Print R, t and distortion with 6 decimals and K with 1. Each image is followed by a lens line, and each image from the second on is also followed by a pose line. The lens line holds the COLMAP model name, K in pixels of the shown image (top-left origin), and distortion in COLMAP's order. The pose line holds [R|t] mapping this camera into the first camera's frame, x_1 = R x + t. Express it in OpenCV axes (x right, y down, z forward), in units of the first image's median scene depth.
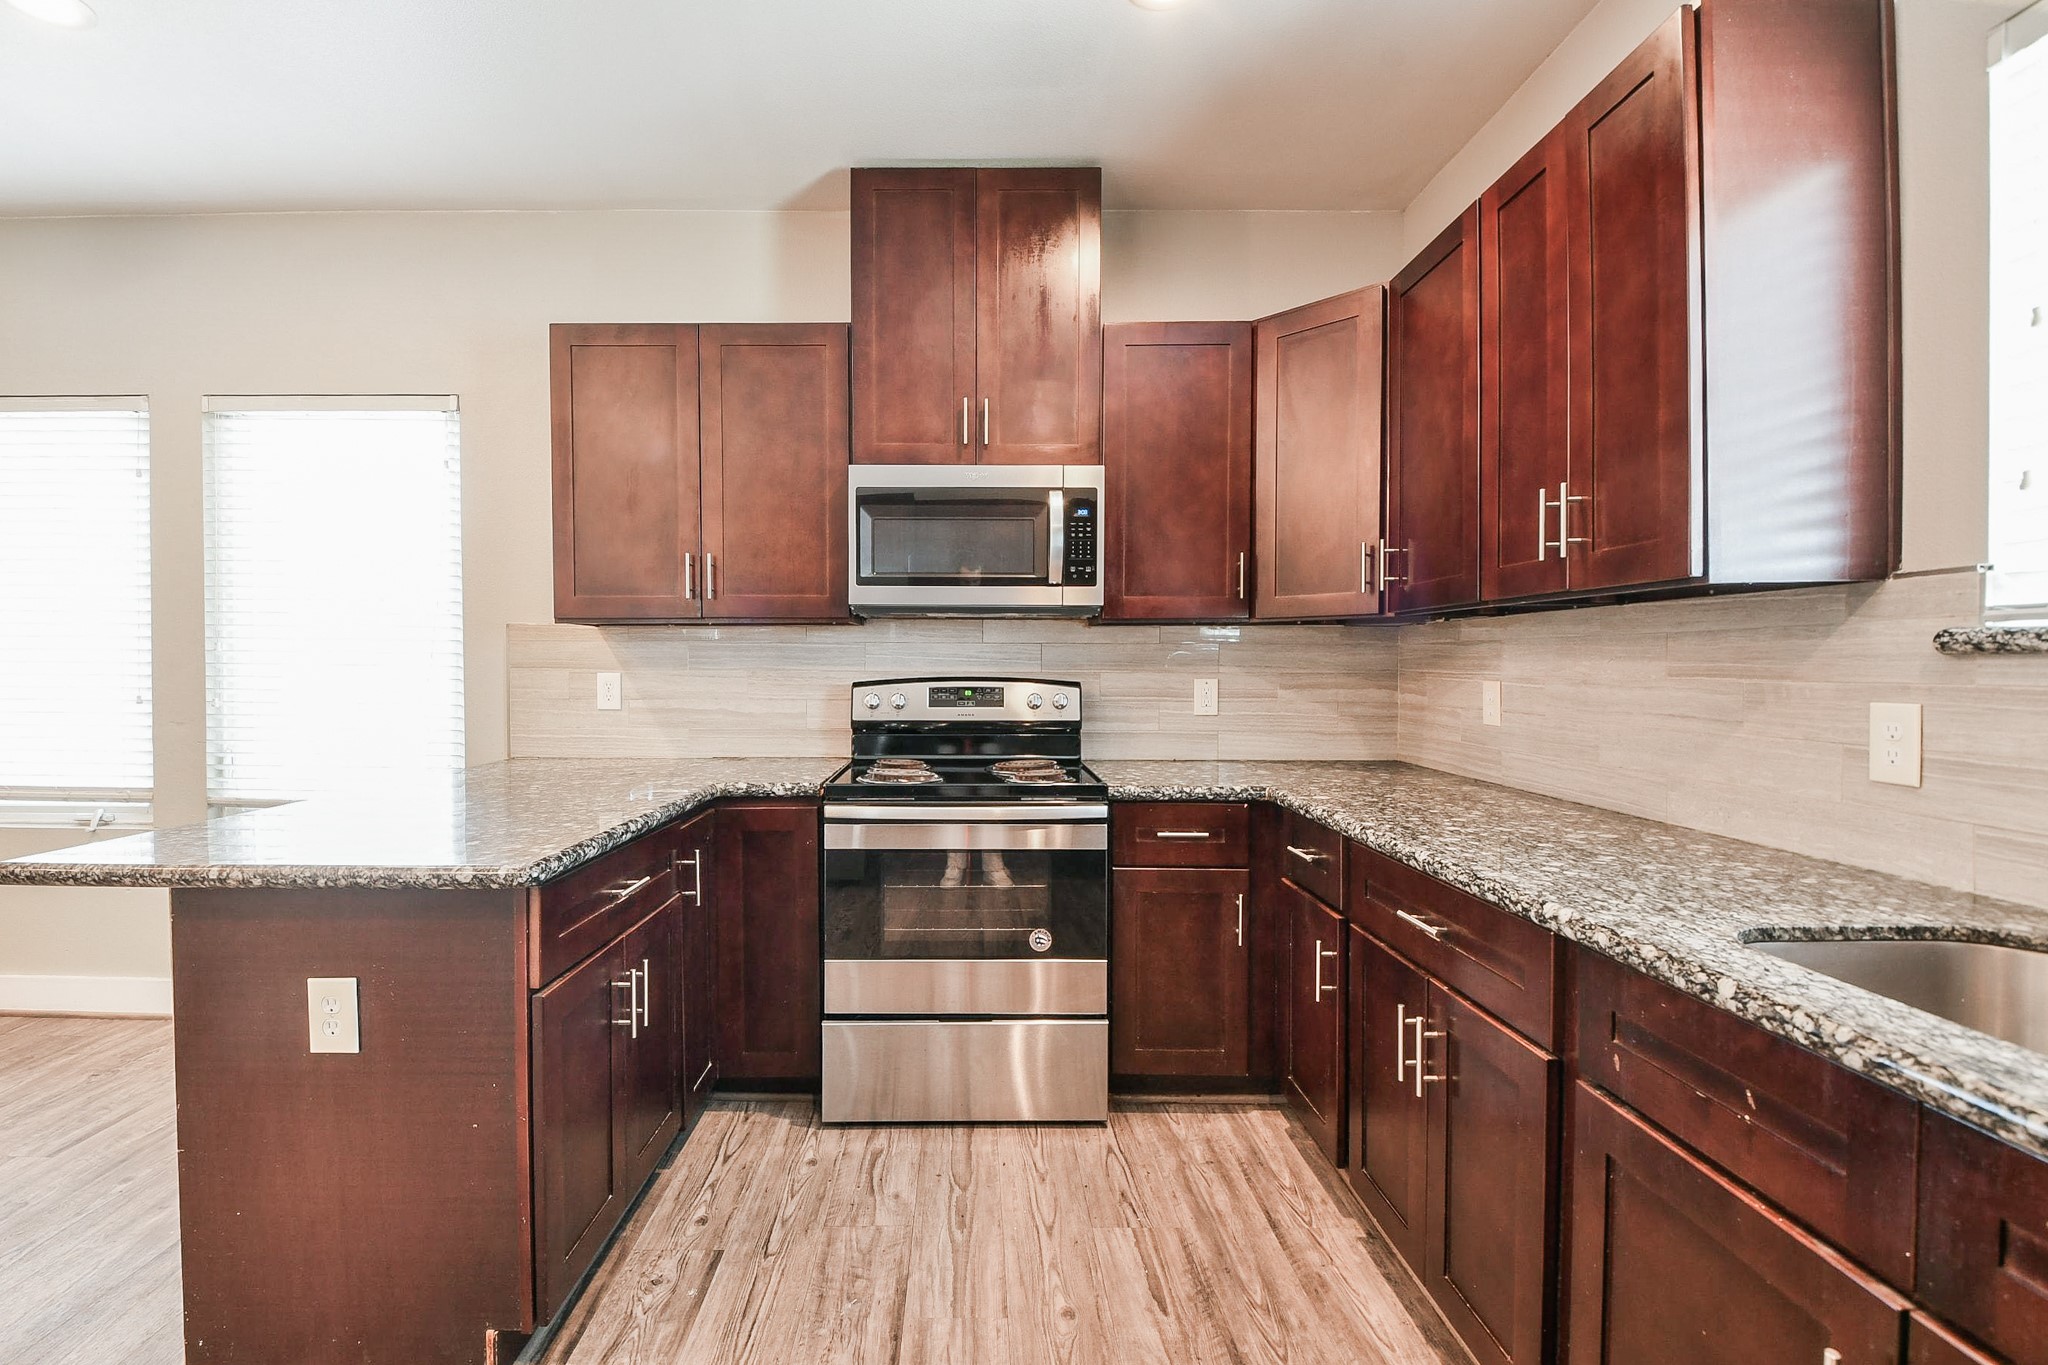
lens RADIAL K [[903.4, 0, 1016.2], [0, 903.4, 680.5], [0, 0, 1]] dist [0.001734, -0.011342]
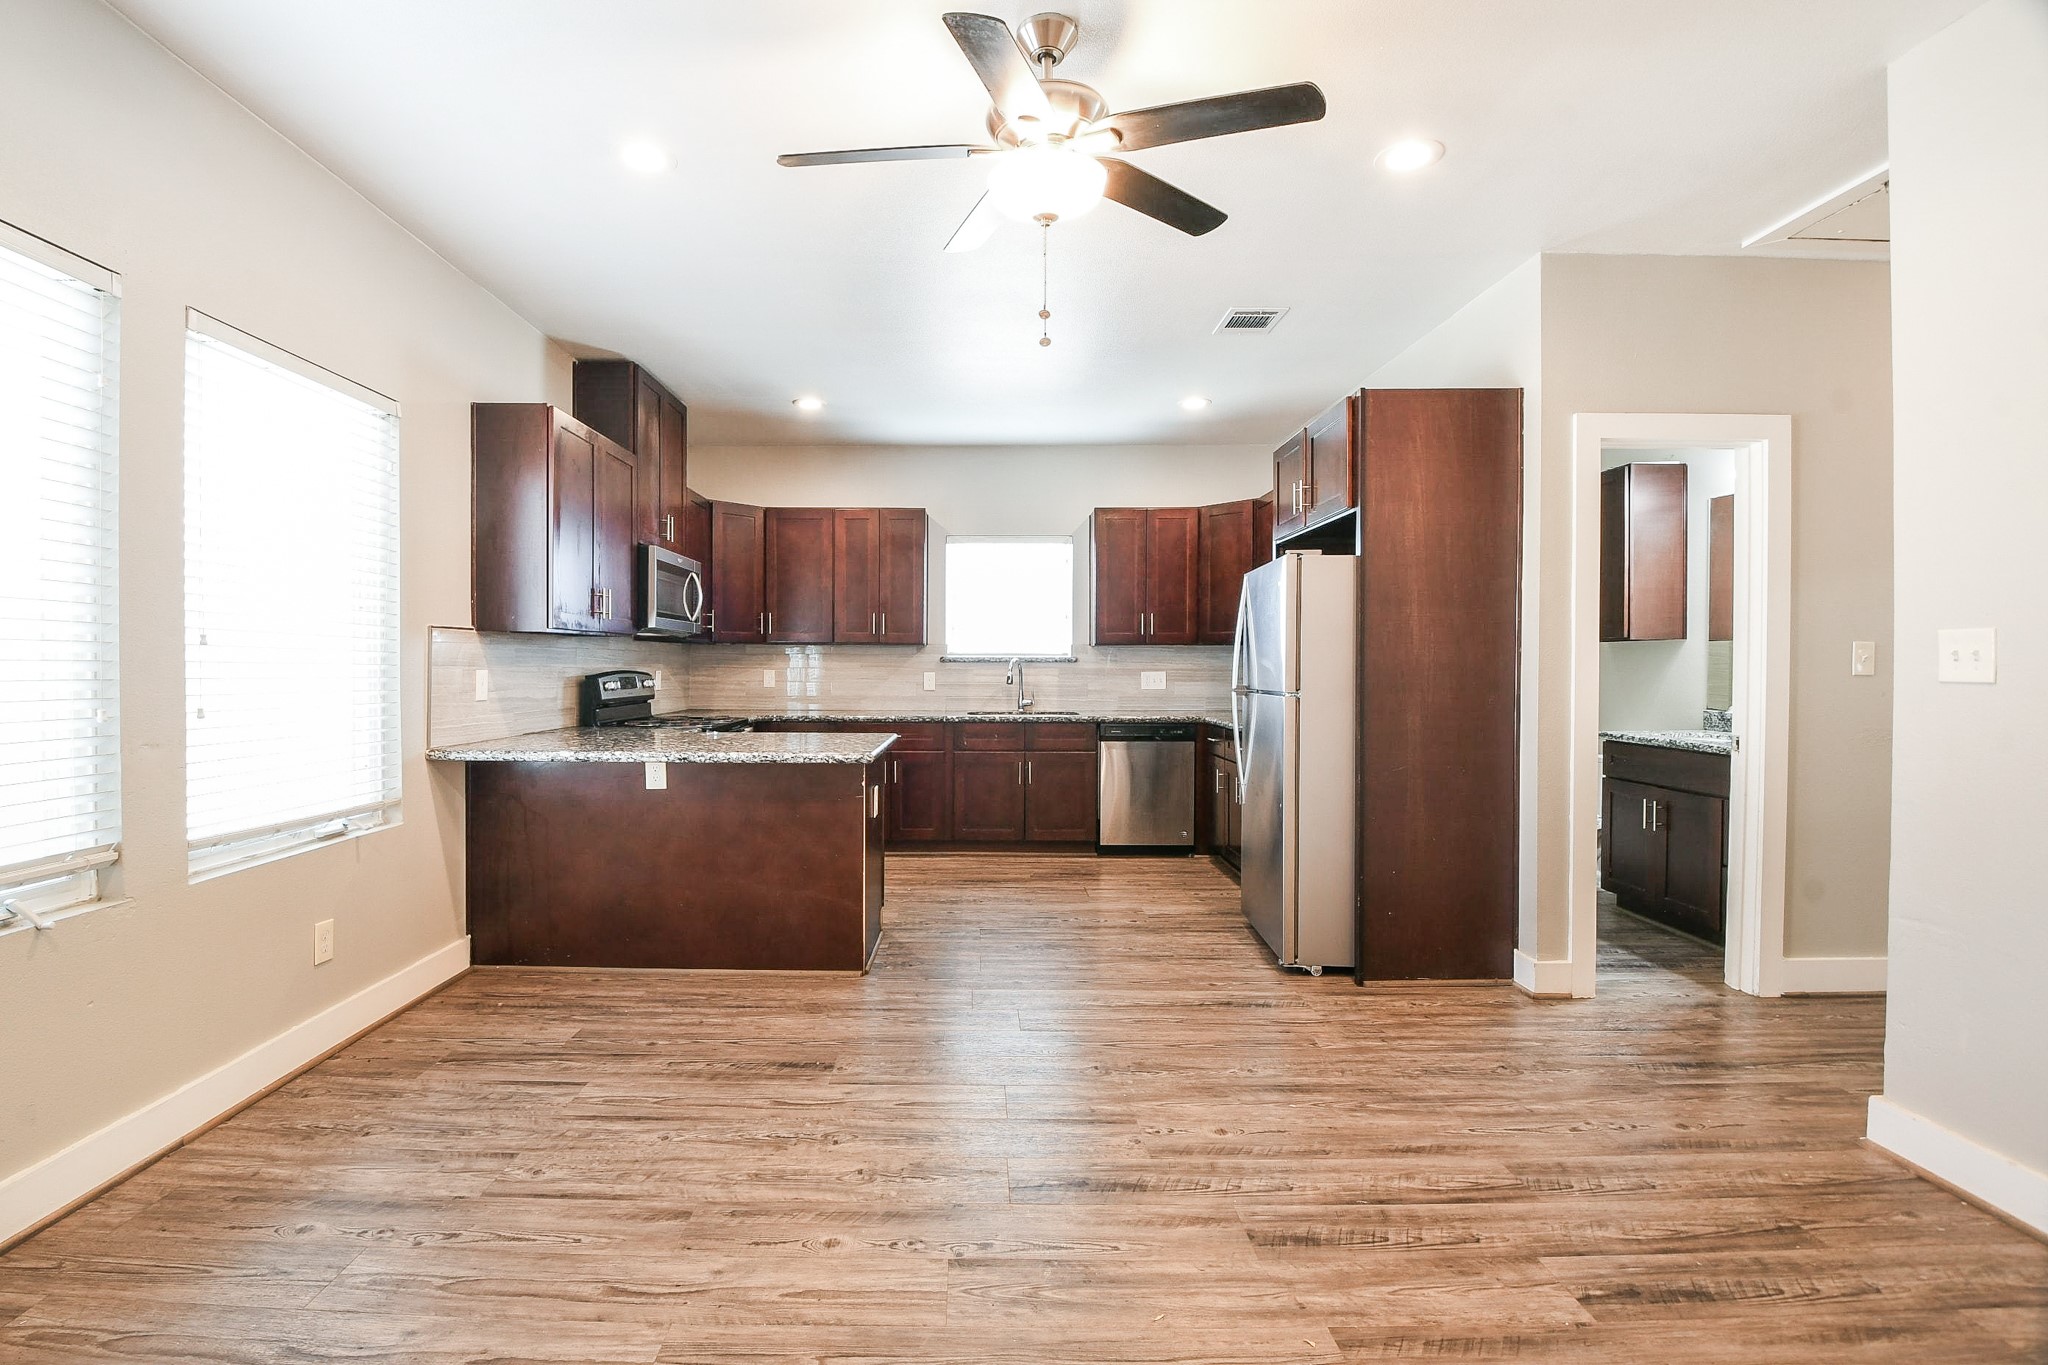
lens RADIAL K [[903.4, 0, 967.0], [0, 903.4, 671.7], [0, 0, 1]] dist [0.001734, -0.011342]
pose [[0.029721, -0.010162, 0.999507, -1.810037], [0.012258, 0.999877, 0.009801, -0.011118], [-0.999483, 0.011960, 0.029842, 0.357982]]
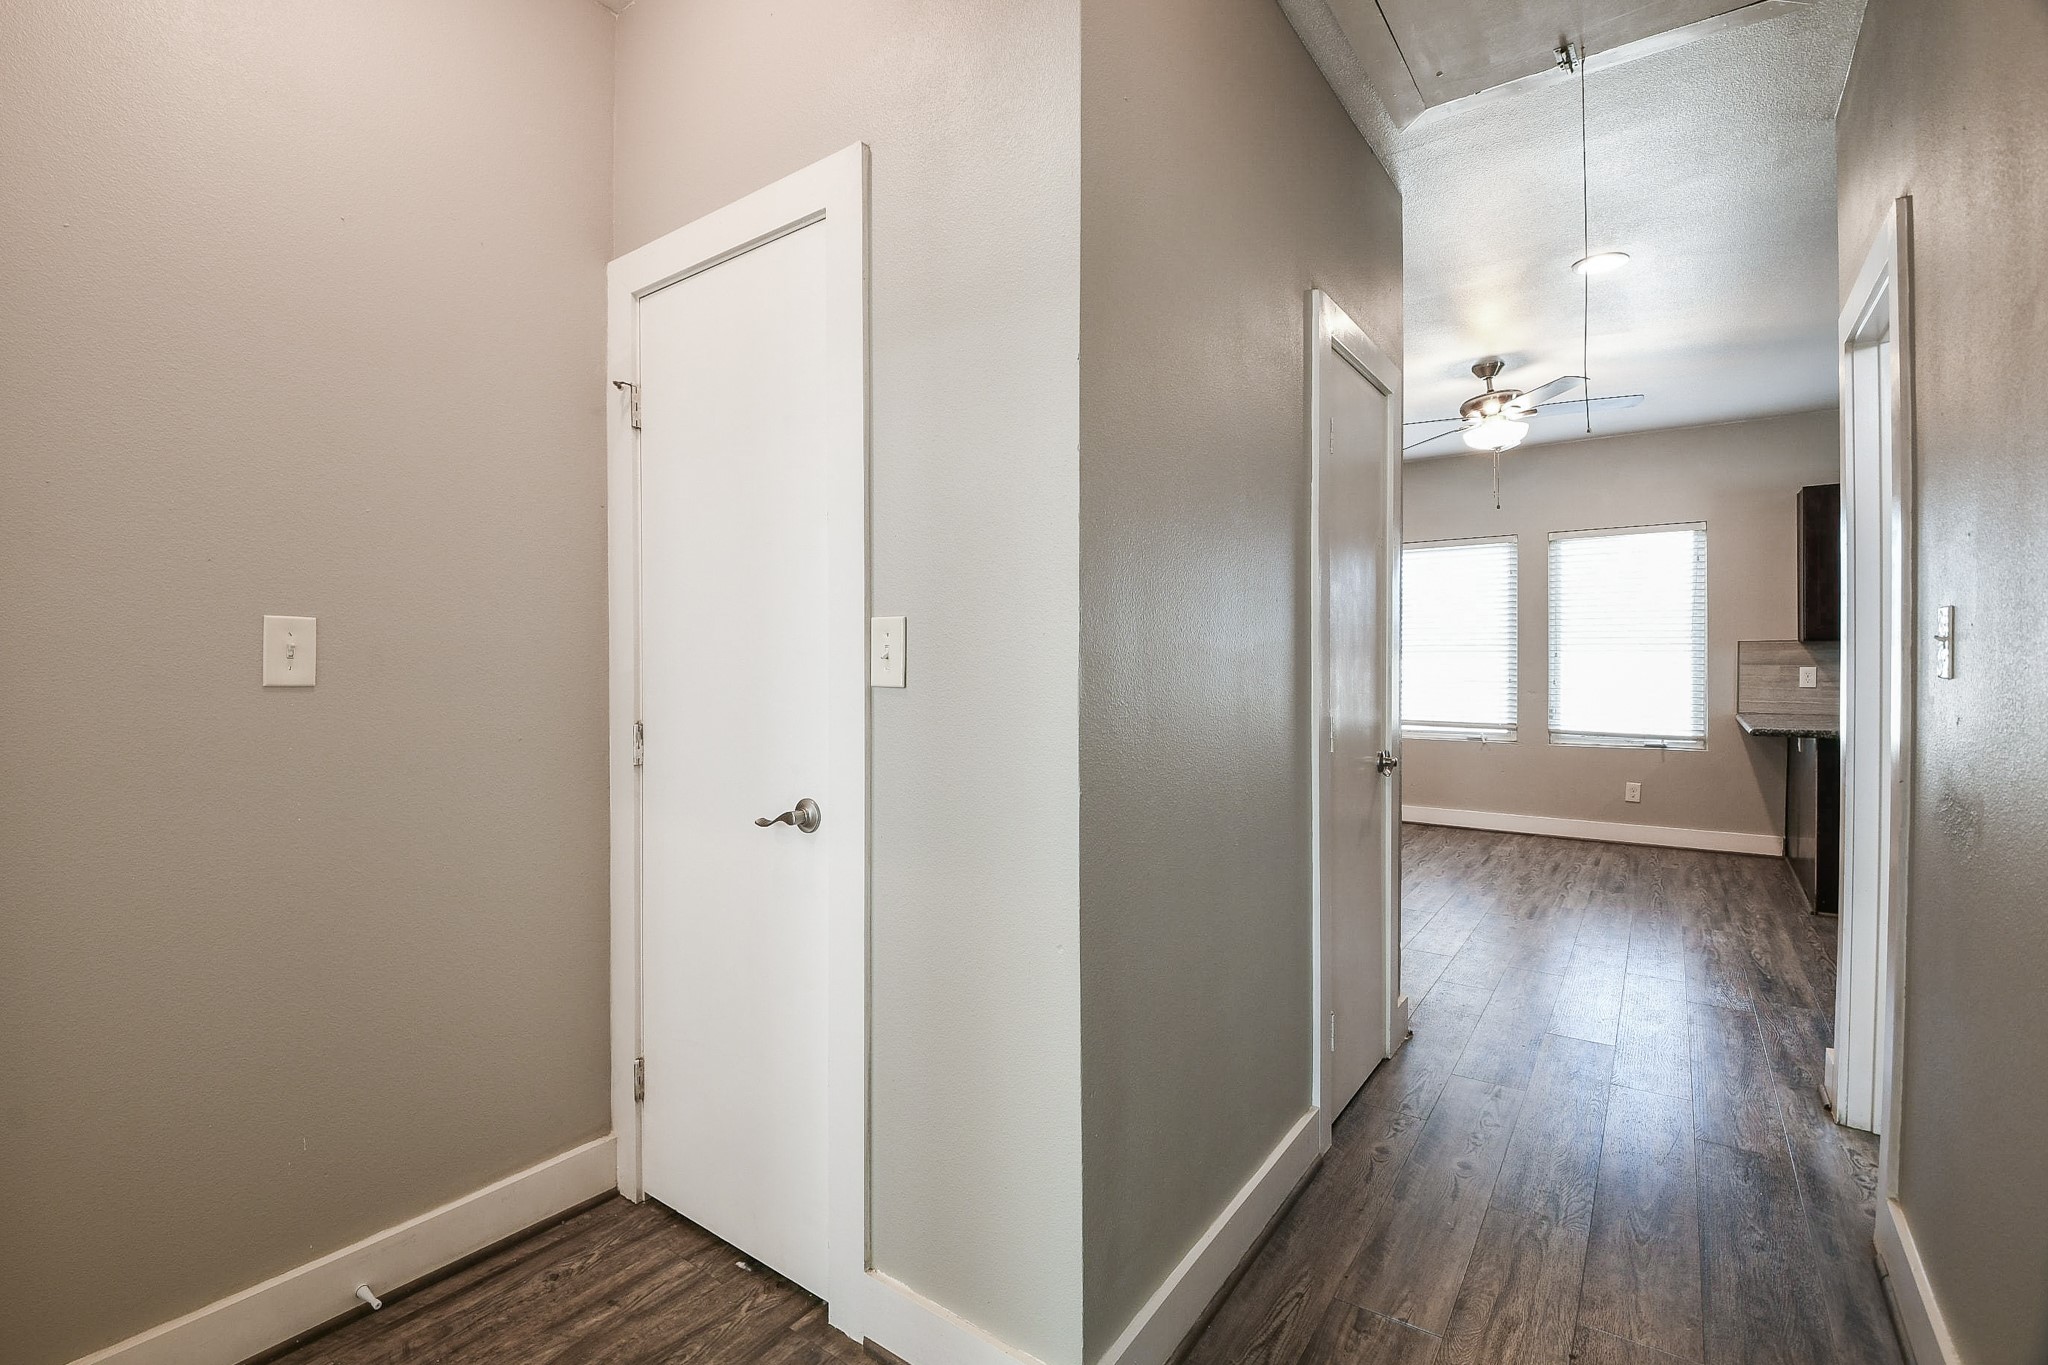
lens RADIAL K [[903.4, 0, 1007.0], [0, 903.4, 671.8], [0, 0, 1]] dist [0.001734, -0.011342]
pose [[0.788914, 0.001652, -0.614501, -0.678279], [-0.006599, 0.999962, -0.005783, 0.023869], [0.614468, 0.008617, 0.788895, -1.535470]]
